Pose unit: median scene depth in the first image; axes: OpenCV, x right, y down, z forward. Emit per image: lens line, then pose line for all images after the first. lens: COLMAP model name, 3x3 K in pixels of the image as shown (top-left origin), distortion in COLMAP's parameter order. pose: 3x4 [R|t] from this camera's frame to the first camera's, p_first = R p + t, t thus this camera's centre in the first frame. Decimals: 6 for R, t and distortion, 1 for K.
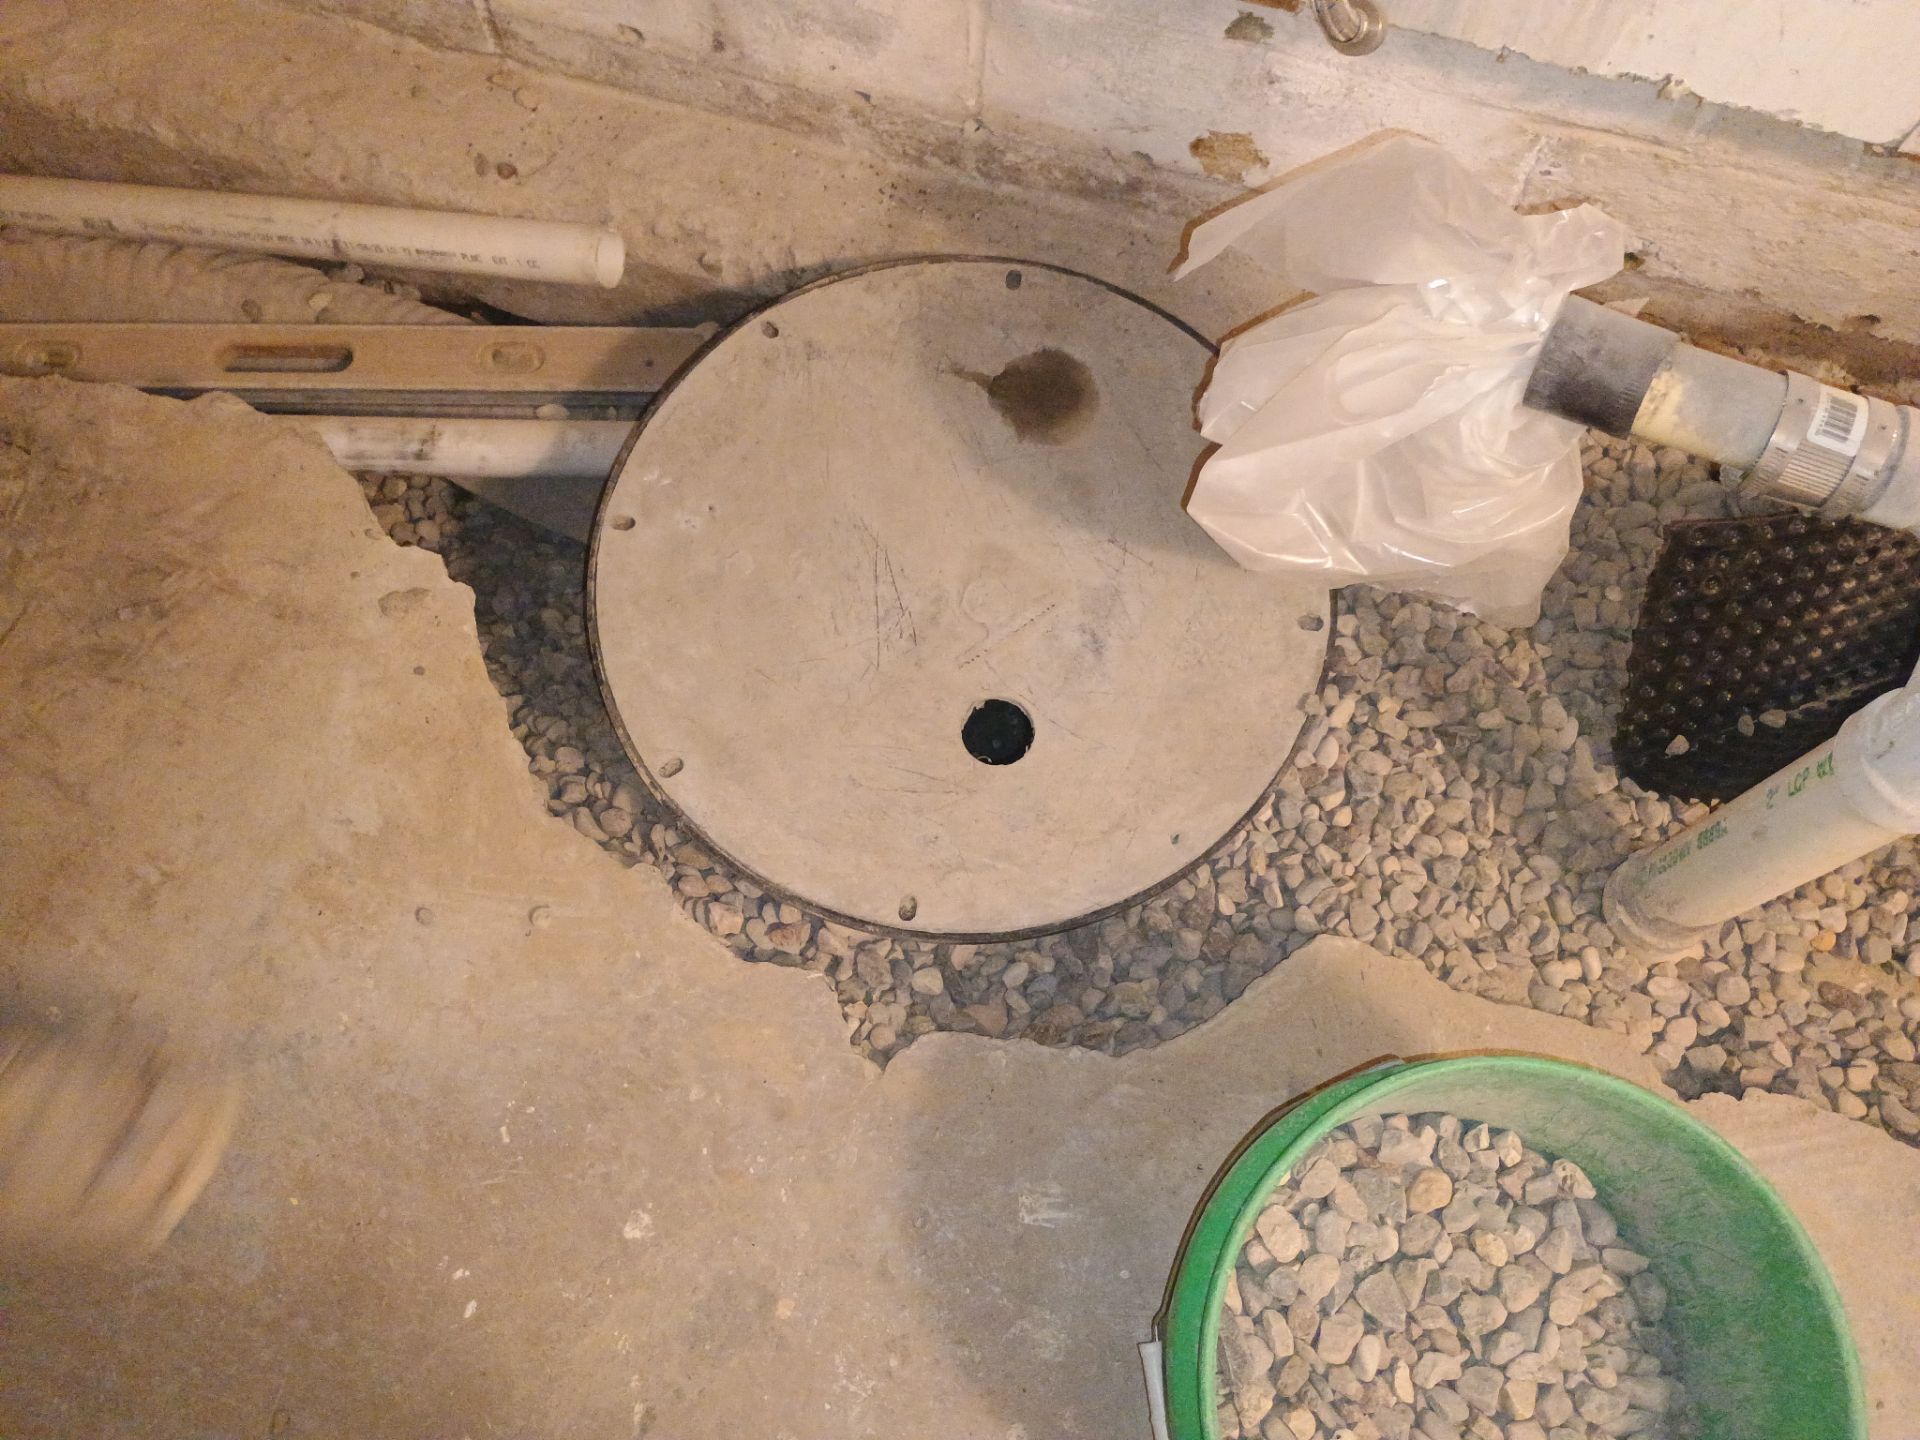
lens RADIAL K [[1681.1, 0, 947.0], [0, 1681.1, 727.9], [0, 0, 1]] dist [0.065373, -0.079184]
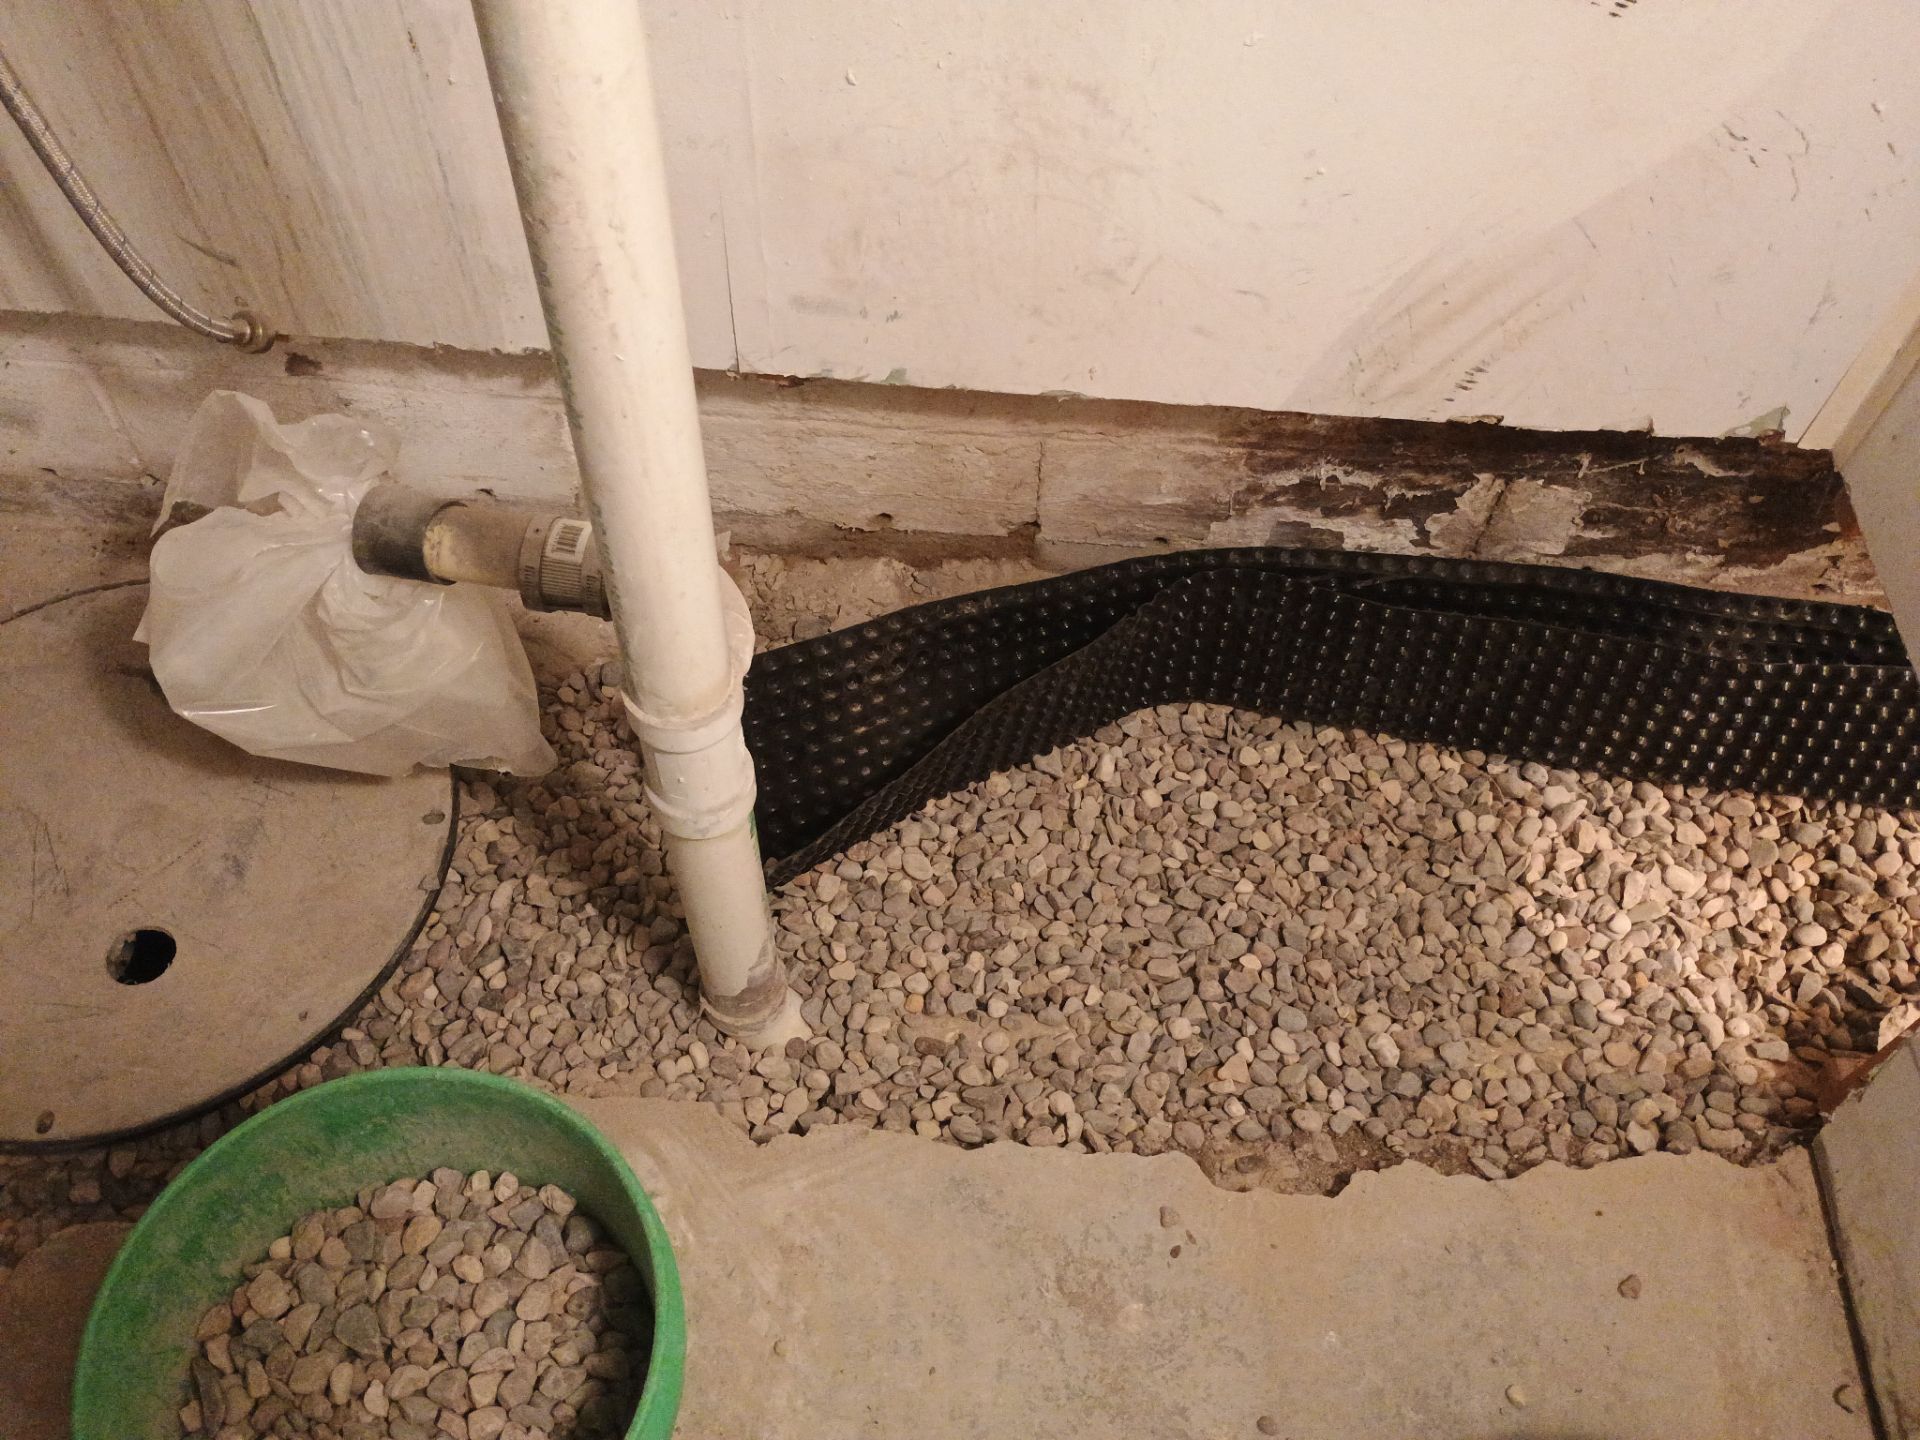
lens RADIAL K [[1681.1, 0, 962.5], [0, 1681.1, 729.3], [0, 0, 1]] dist [0.065373, -0.079184]
pose [[0.976486, -0.168647, 0.134284, 0.430662], [0.196583, 0.952261, -0.233569, 0.227258], [-0.088483, 0.254475, 0.963023, -0.178714]]
